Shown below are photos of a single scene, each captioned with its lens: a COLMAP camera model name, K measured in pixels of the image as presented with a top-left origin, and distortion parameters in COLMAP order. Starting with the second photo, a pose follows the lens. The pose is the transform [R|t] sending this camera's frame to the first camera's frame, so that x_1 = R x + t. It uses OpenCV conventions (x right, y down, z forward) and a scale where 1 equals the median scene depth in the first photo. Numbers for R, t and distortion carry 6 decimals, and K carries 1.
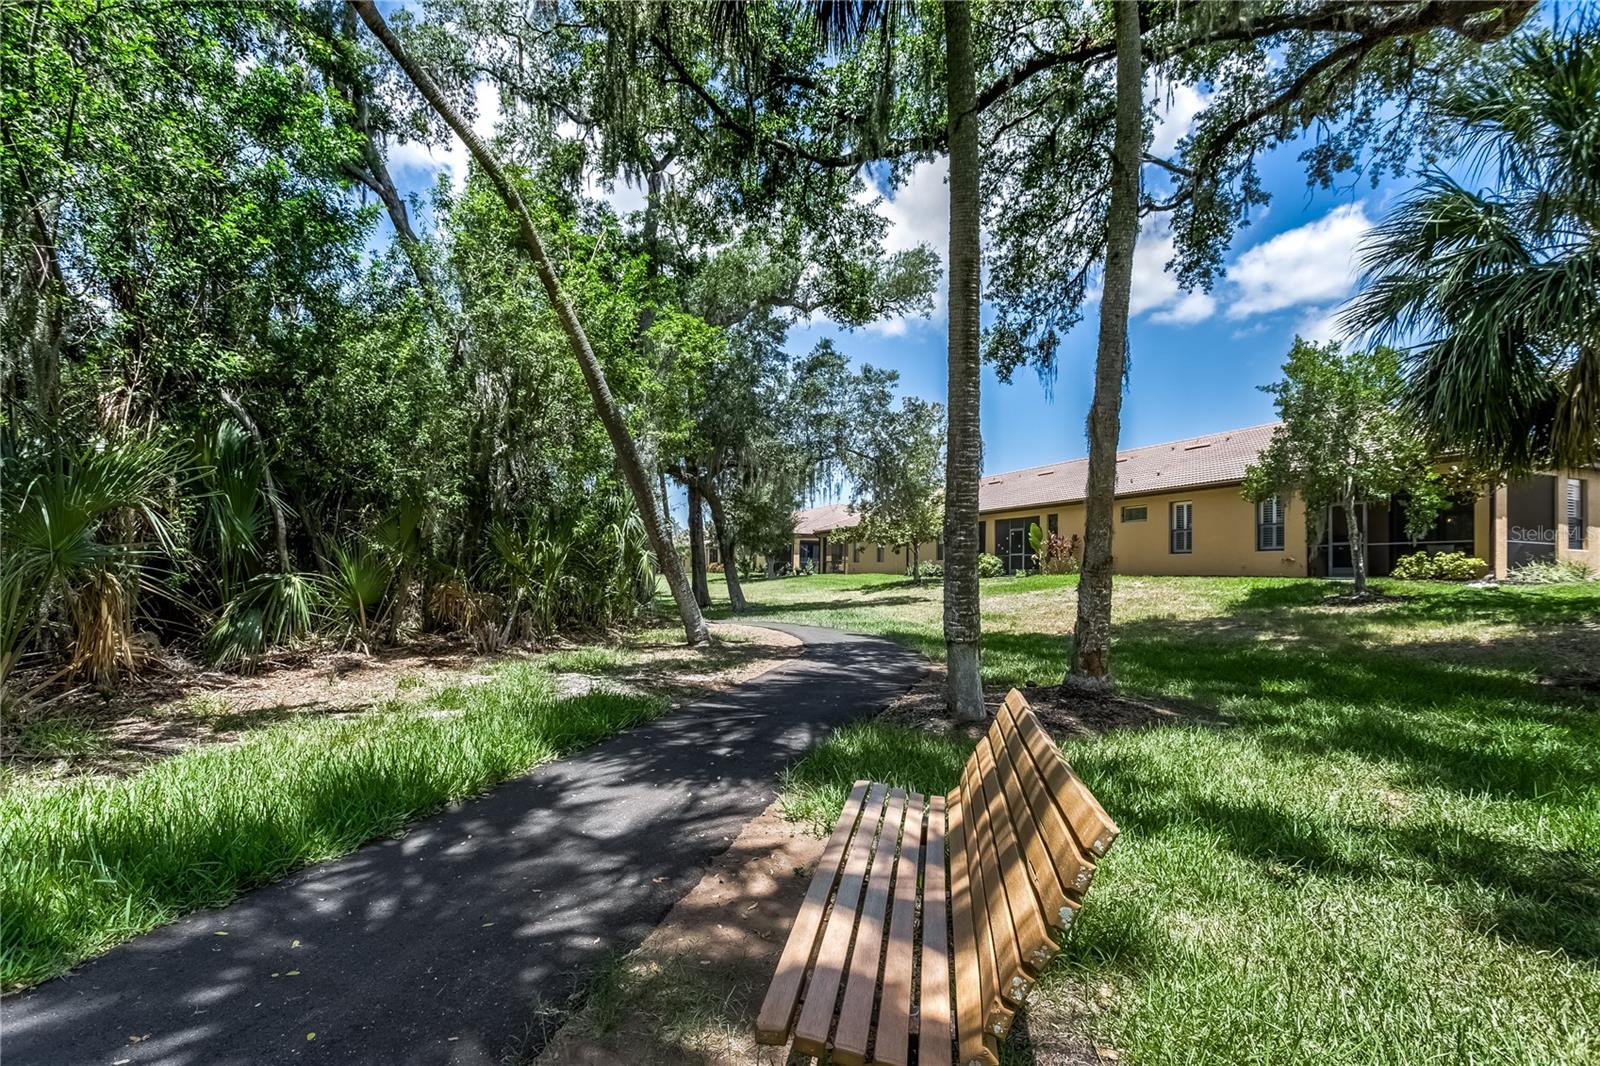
lens RADIAL K [[770.2, 0, 800.4], [0, 770.2, 532.3], [0, 0, 1]] dist [-0.002779, 0.001470]
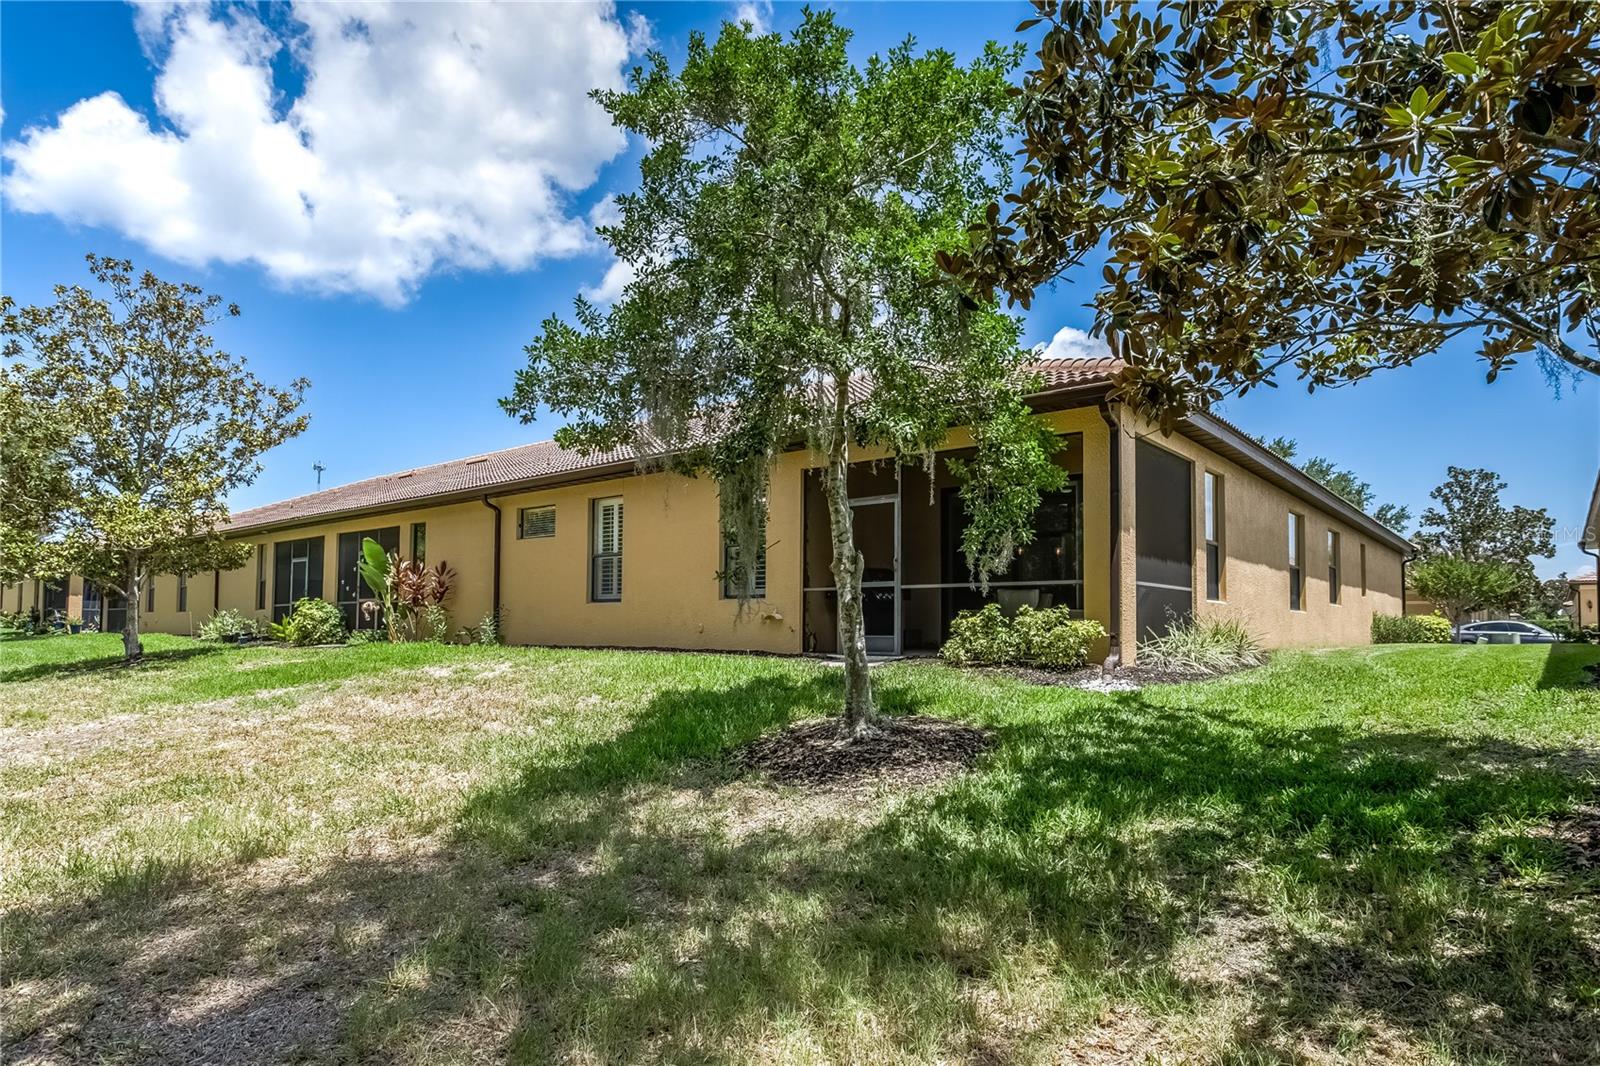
lens RADIAL K [[930.2, 0, 800.0], [0, 930.2, 537.8], [0, 0, 1]] dist [-0.001856, -0.000205]
pose [[0.884953, 0.034970, 0.464365, 0.450579], [-0.019447, 0.999082, -0.038179, 0.008787], [-0.465274, 0.024757, 0.884820, 0.567018]]
